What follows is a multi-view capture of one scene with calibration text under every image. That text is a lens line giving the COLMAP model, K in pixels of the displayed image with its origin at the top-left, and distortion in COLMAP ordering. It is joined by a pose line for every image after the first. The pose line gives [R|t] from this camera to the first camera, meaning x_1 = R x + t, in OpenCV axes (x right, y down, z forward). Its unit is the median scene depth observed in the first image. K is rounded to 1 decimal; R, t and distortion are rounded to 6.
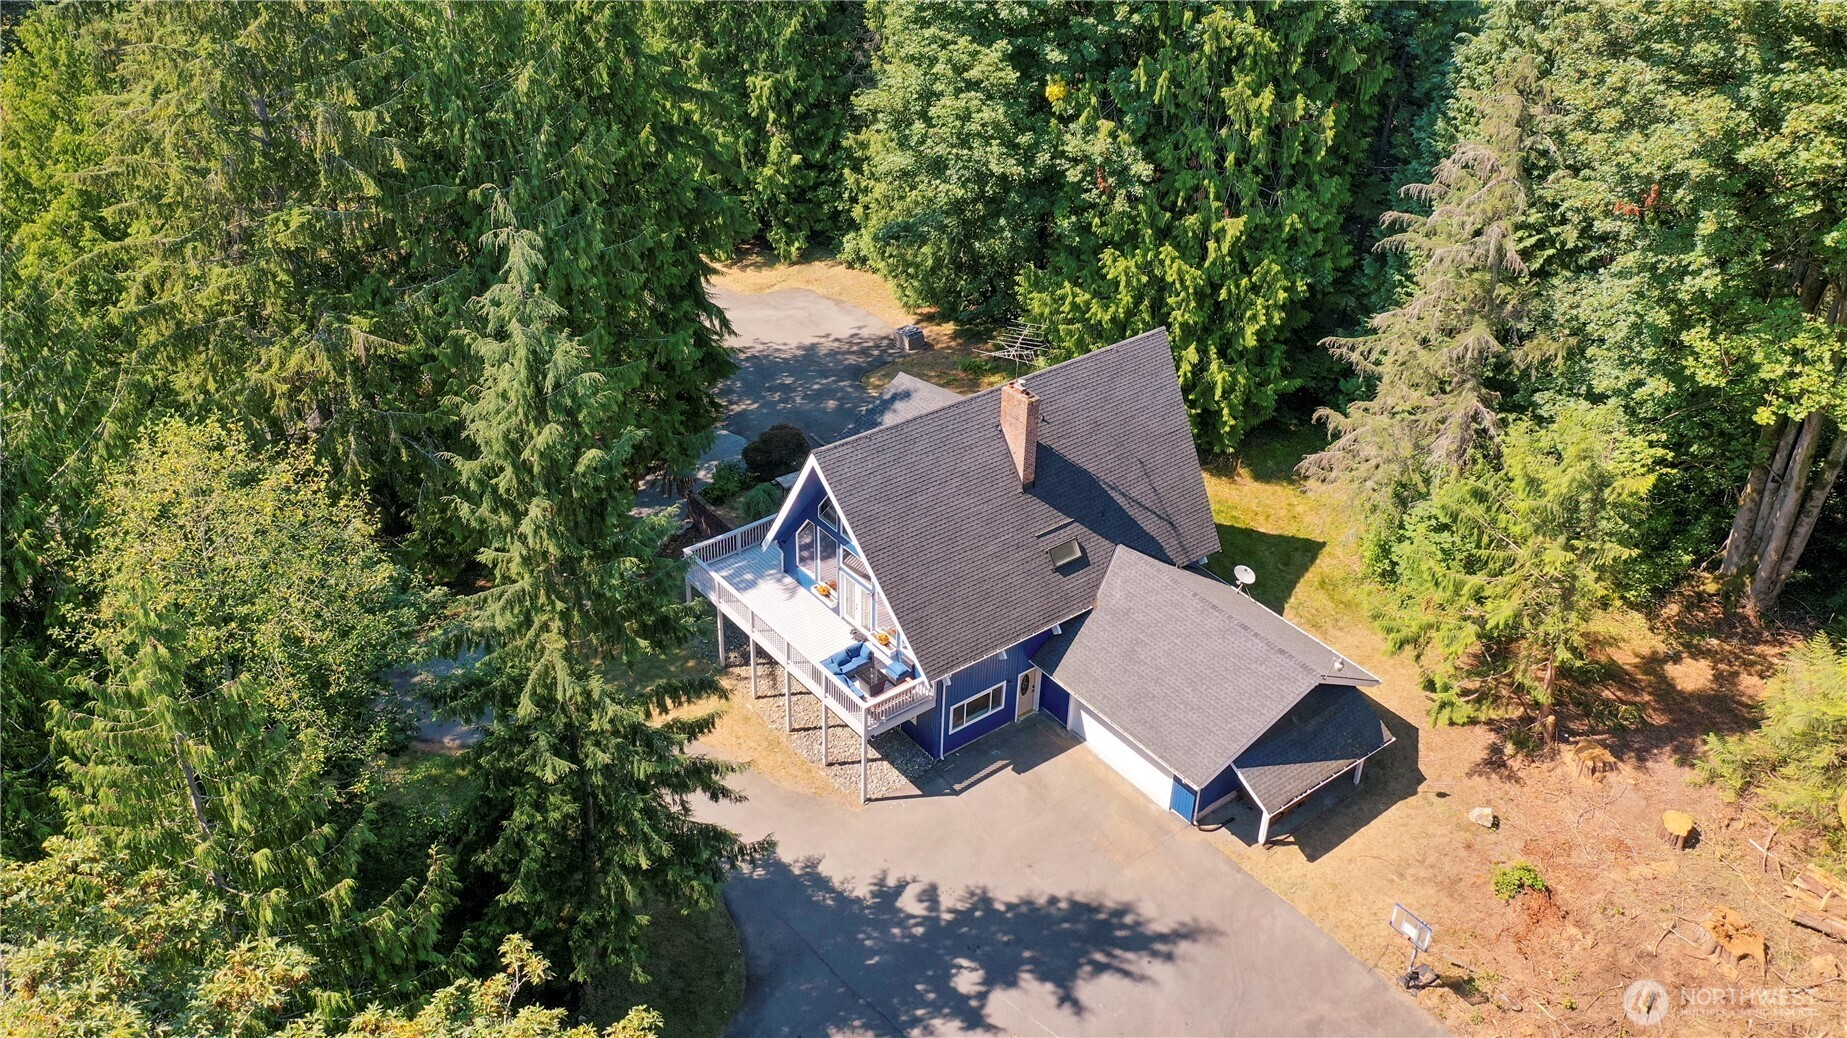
lens RADIAL K [[1503.1, 0, 852.6], [0, 1503.1, 517.8], [0, 0, 1]] dist [-0.002471, -0.007812]
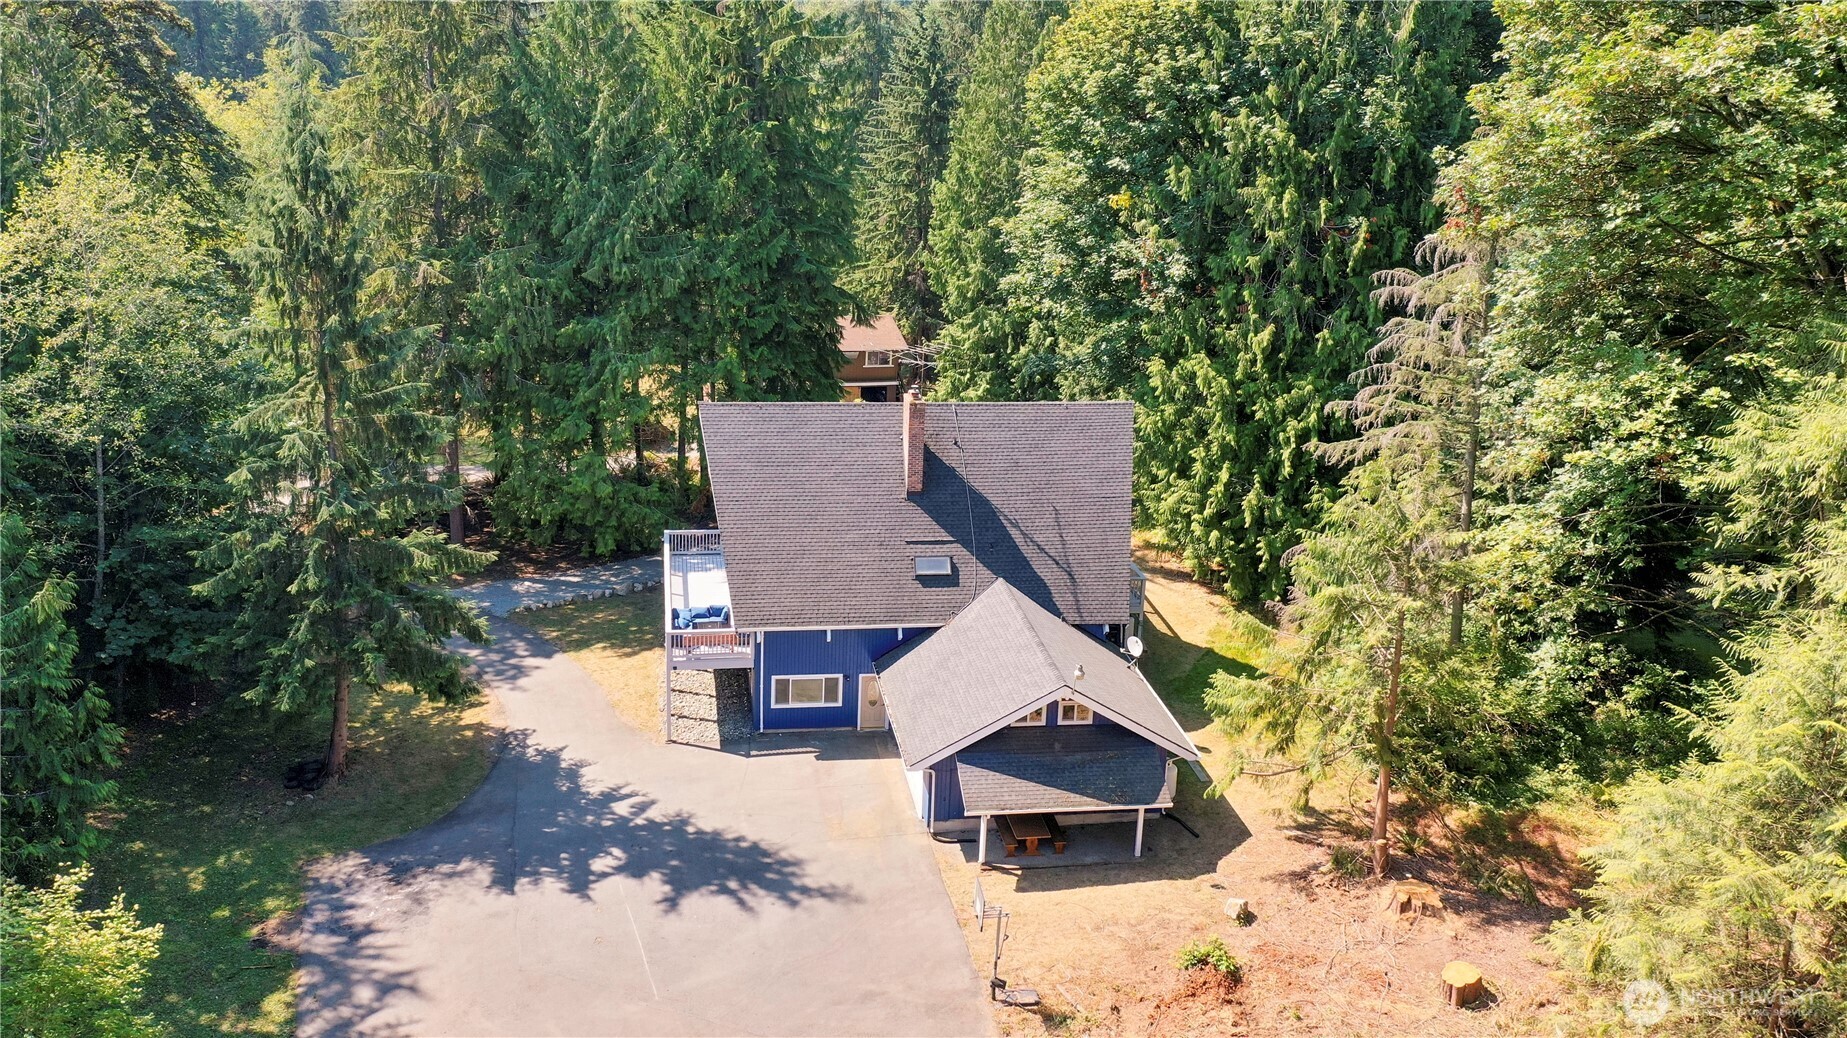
lens RADIAL K [[1503.1, 0, 852.6], [0, 1503.1, 517.8], [0, 0, 1]] dist [-0.002471, -0.007812]
pose [[0.875274, 0.162195, -0.455619, 0.551945], [-0.281170, 0.937172, -0.206524, 0.217461], [0.393496, 0.308871, 0.865886, 0.106859]]
